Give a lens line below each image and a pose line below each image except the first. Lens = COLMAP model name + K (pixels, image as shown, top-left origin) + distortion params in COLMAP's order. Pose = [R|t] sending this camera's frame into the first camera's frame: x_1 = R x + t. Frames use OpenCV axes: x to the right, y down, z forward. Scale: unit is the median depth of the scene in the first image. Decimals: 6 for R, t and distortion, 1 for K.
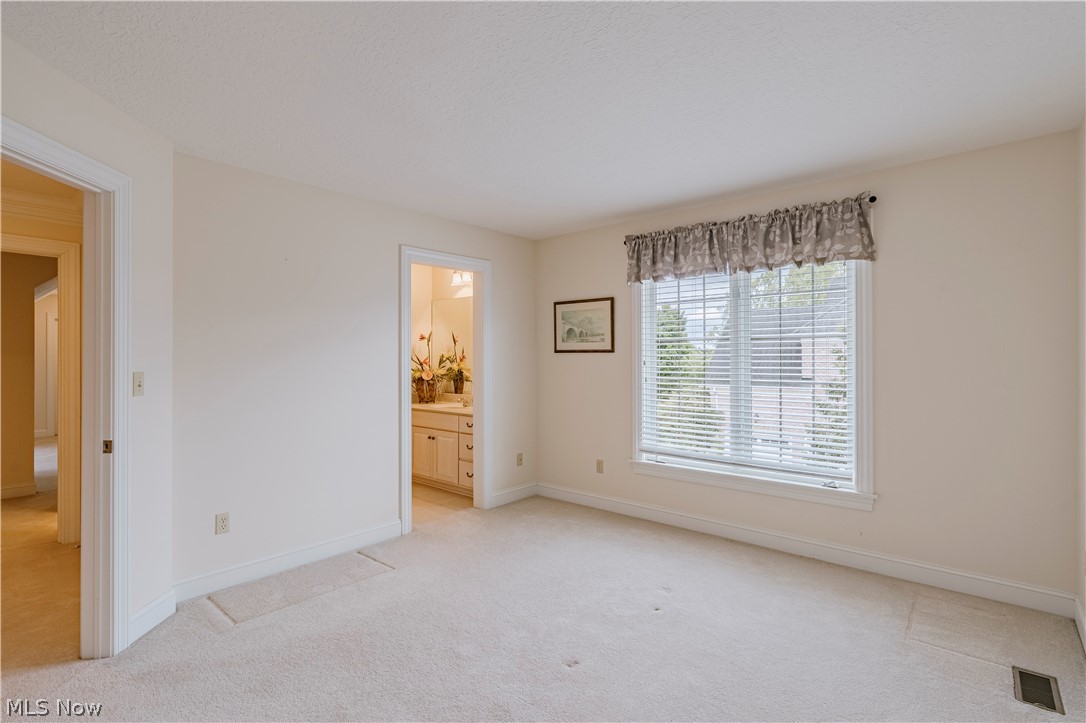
lens RADIAL K [[522.5, 0, 549.8], [0, 522.5, 360.6], [0, 0, 1]] dist [-0.005432, 0.000054]
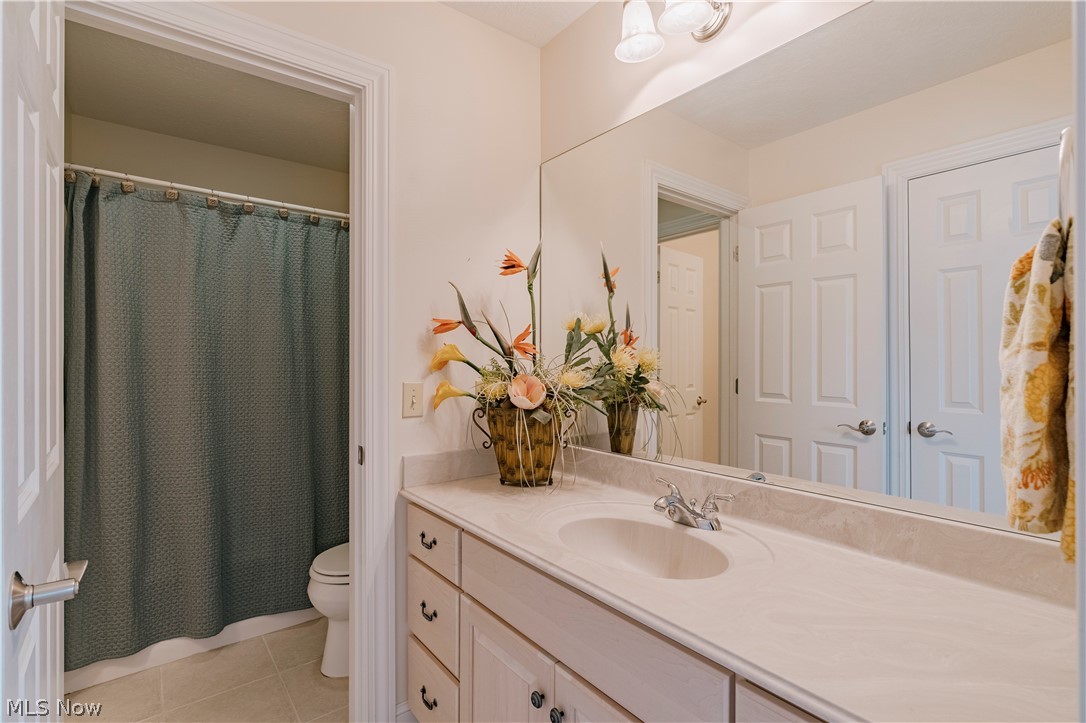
lens RADIAL K [[522.5, 0, 537.8], [0, 522.5, 363.4], [0, 0, 1]] dist [-0.005432, 0.000054]
pose [[0.978437, -0.001467, -0.206540, -0.168262], [-0.000526, 0.999954, -0.009592, 0.015749], [0.206545, 0.009494, 0.978391, 0.714852]]
